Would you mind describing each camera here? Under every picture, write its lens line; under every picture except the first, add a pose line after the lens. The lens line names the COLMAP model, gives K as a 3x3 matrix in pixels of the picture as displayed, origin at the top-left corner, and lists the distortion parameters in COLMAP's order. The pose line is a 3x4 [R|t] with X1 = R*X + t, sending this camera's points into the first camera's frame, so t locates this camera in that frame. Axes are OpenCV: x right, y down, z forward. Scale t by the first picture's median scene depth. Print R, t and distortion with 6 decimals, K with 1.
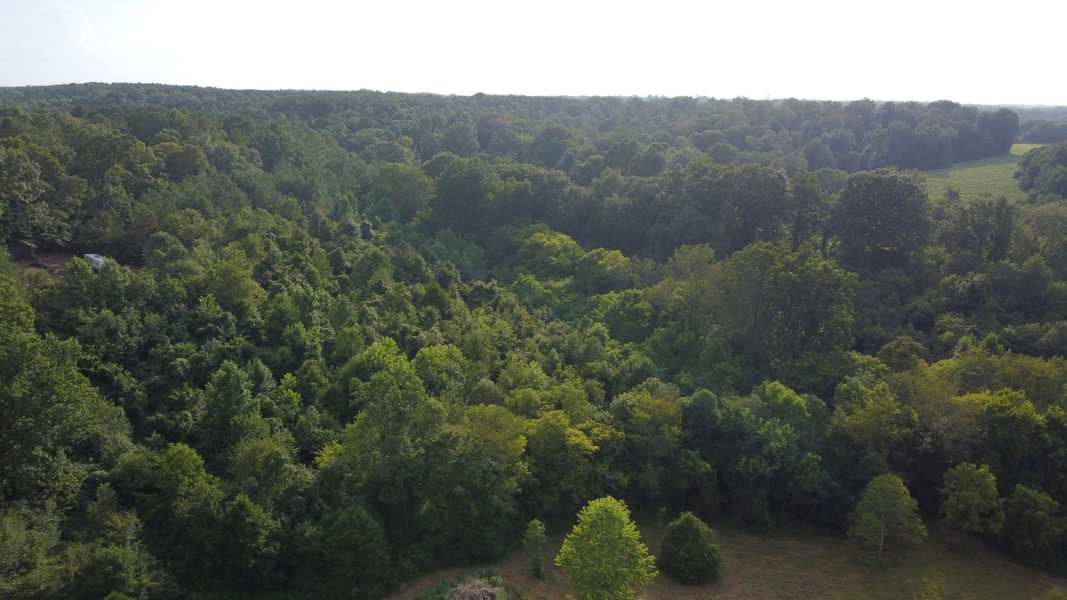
lens RADIAL K [[802.7, 0, 534.9], [0, 802.7, 298.9], [0, 0, 1]] dist [-0.013178, 0.002282]
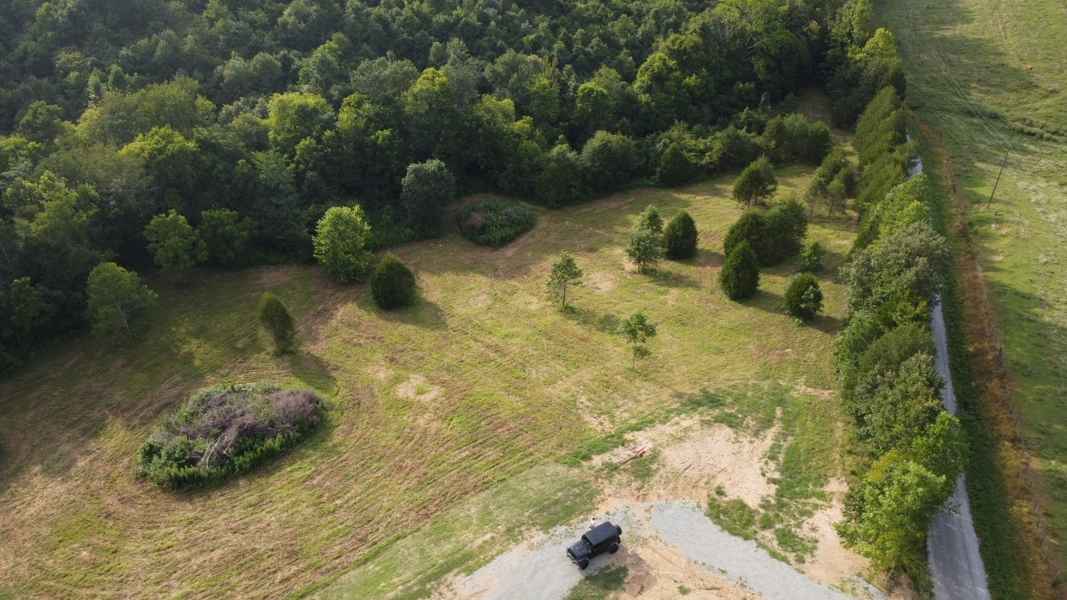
lens RADIAL K [[802.7, 0, 534.9], [0, 802.7, 298.9], [0, 0, 1]] dist [-0.013178, 0.002282]
pose [[0.511962, -0.521029, 0.682952, -0.004455], [0.217463, 0.847761, 0.483746, -0.107825], [-0.831026, -0.099143, 0.547326, -0.041927]]
